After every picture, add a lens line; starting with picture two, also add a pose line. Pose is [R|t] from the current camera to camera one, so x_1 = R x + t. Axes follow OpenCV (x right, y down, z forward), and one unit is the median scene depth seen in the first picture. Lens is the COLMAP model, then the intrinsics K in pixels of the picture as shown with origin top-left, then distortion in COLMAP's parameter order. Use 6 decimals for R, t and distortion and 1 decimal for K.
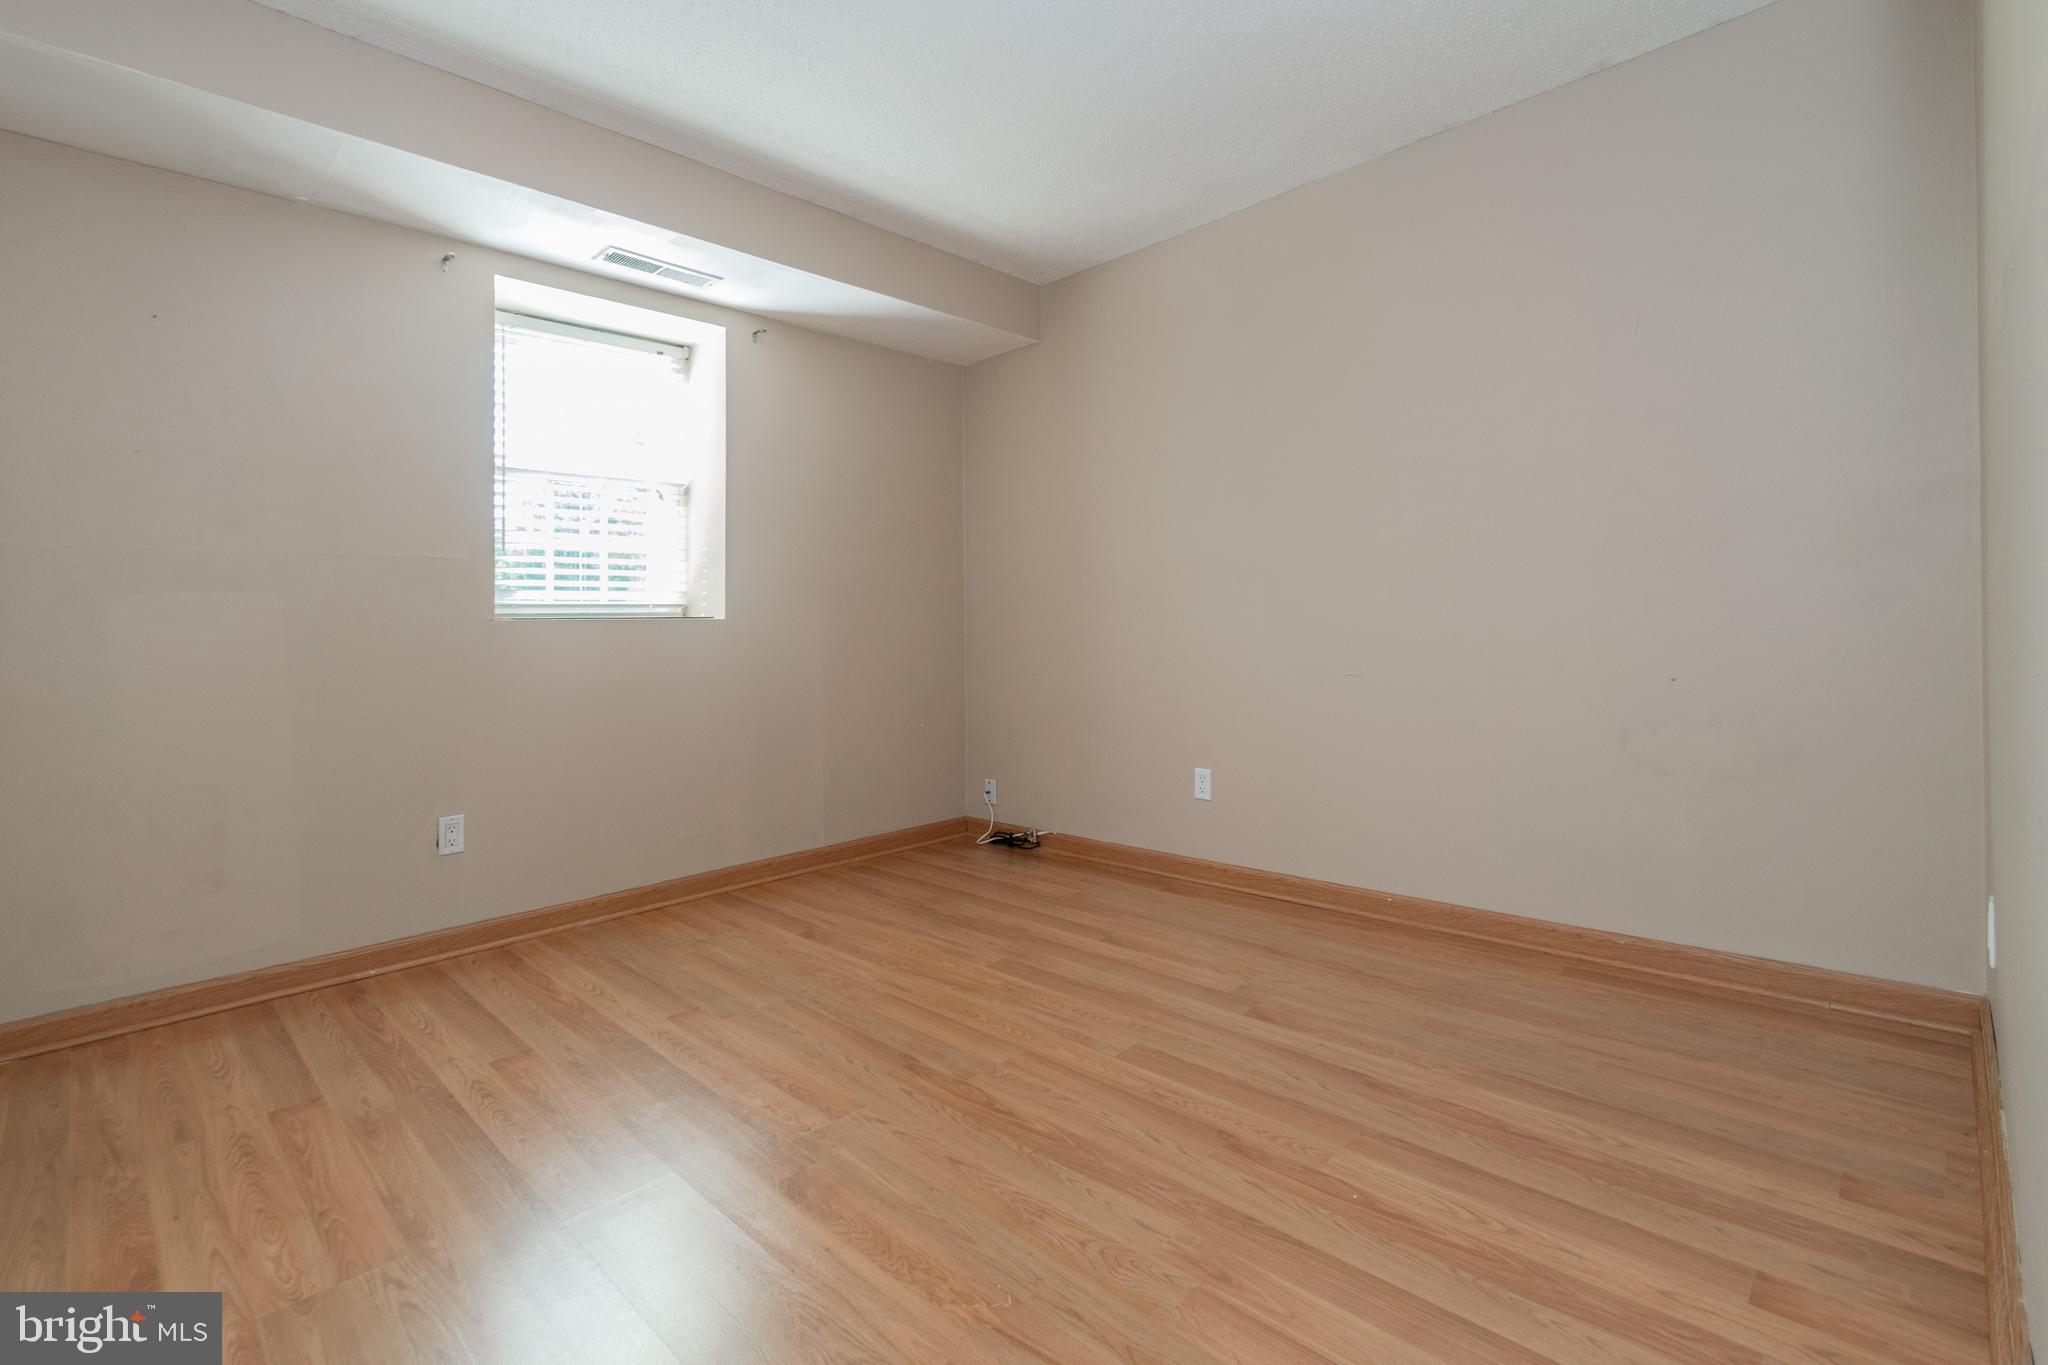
lens RADIAL K [[926.4, 0, 1020.0], [0, 926.4, 642.3], [0, 0, 1]] dist [0.015380, 0.000179]
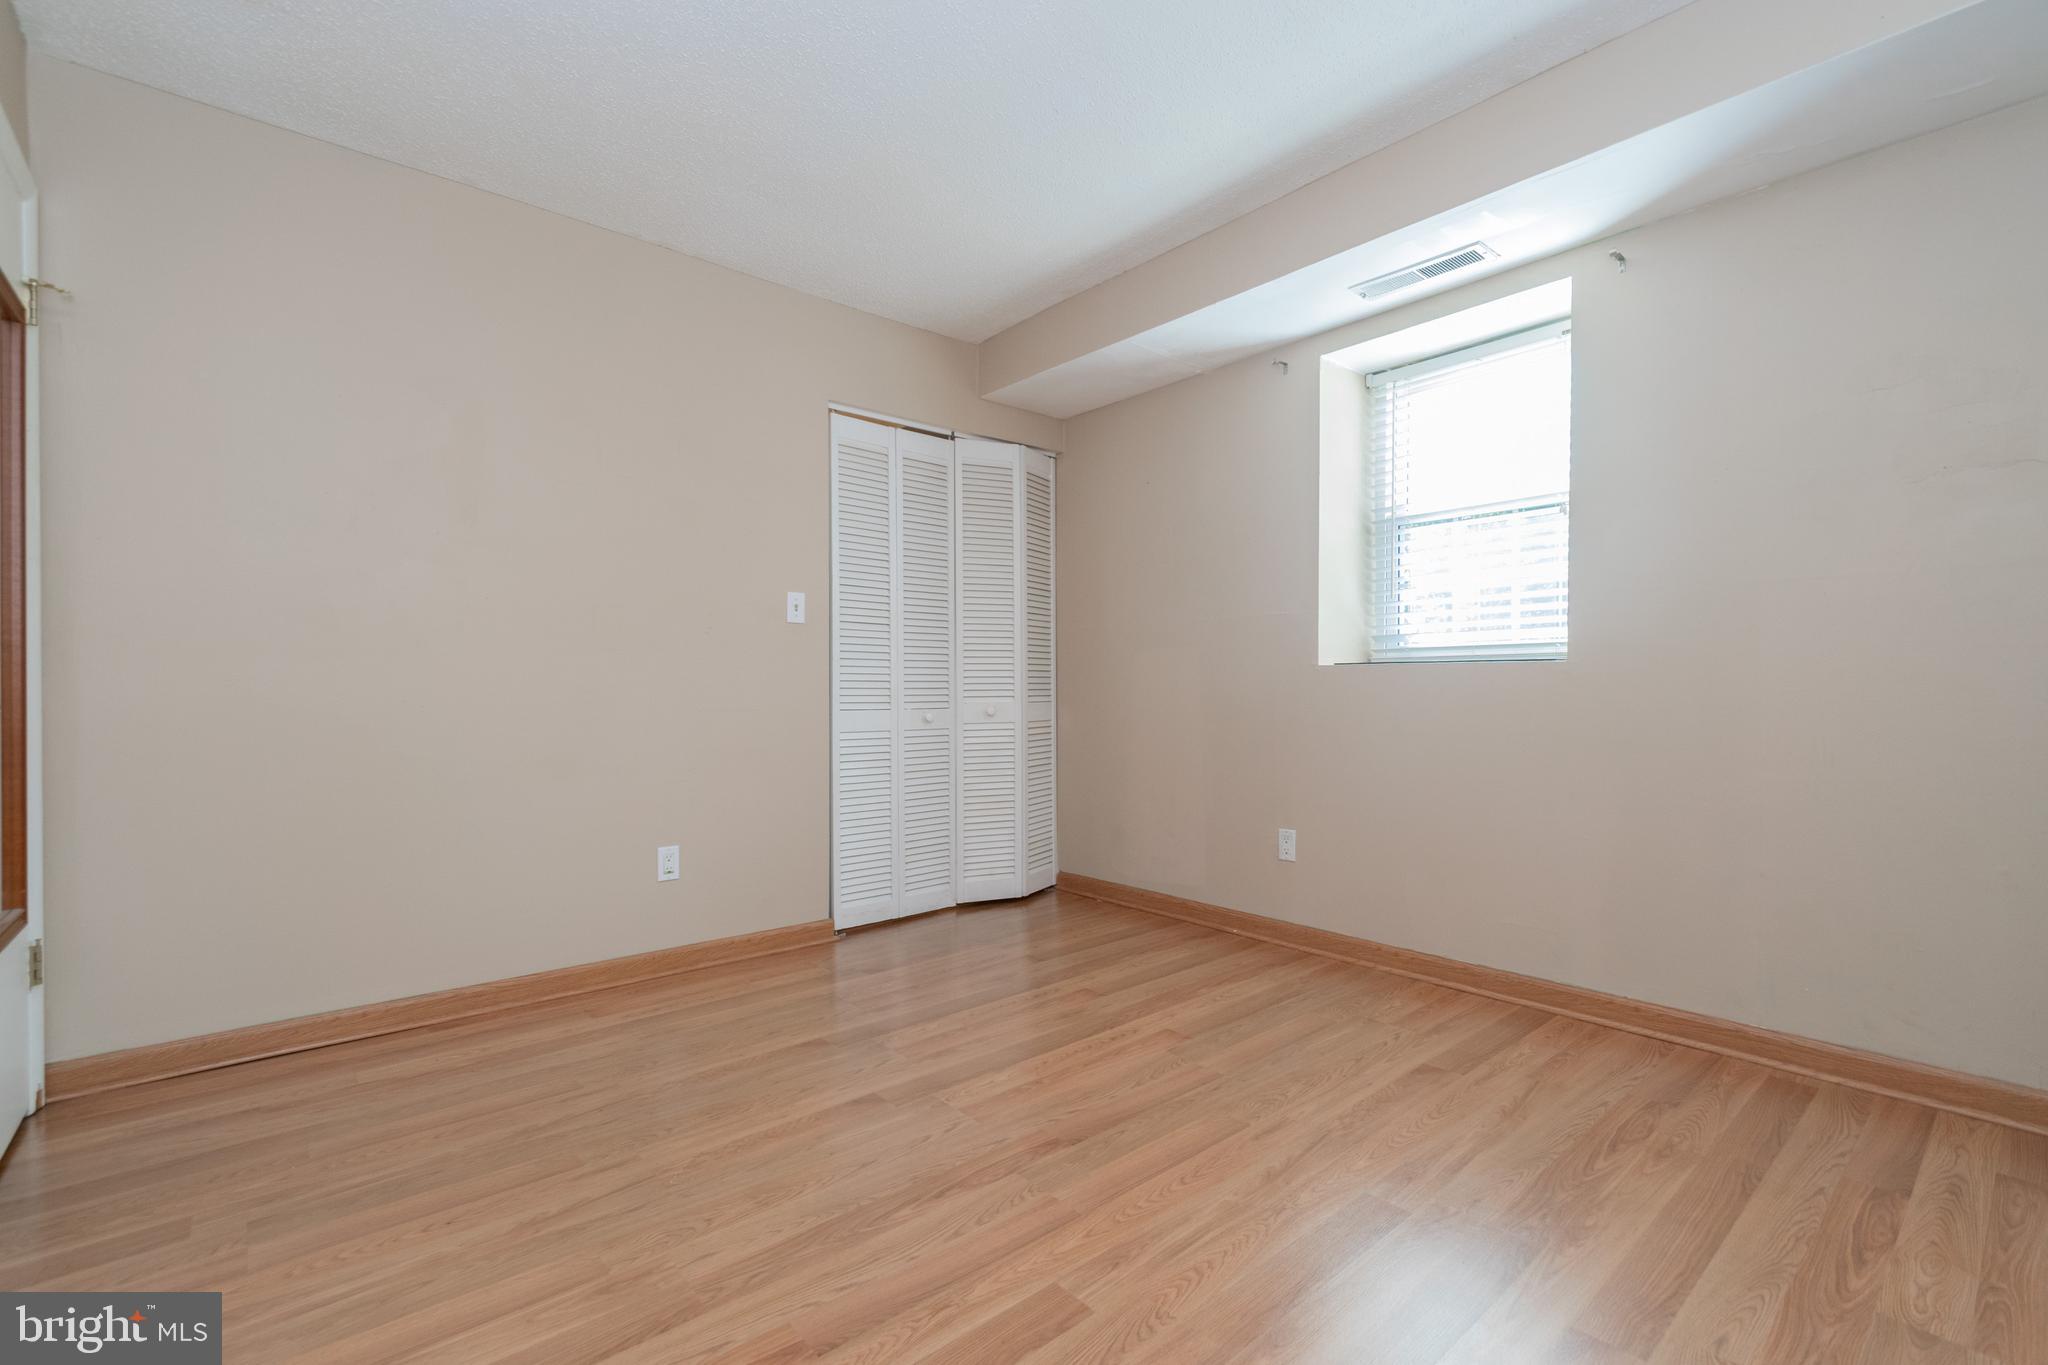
lens RADIAL K [[901.3, 0, 998.0], [0, 901.3, 692.4], [0, 0, 1]] dist [0.001972, -0.000220]
pose [[-0.099996, 0.030949, -0.994506, 0.746347], [-0.003147, 0.999501, 0.031421, -0.032435], [0.994983, 0.006272, -0.099848, 0.969311]]
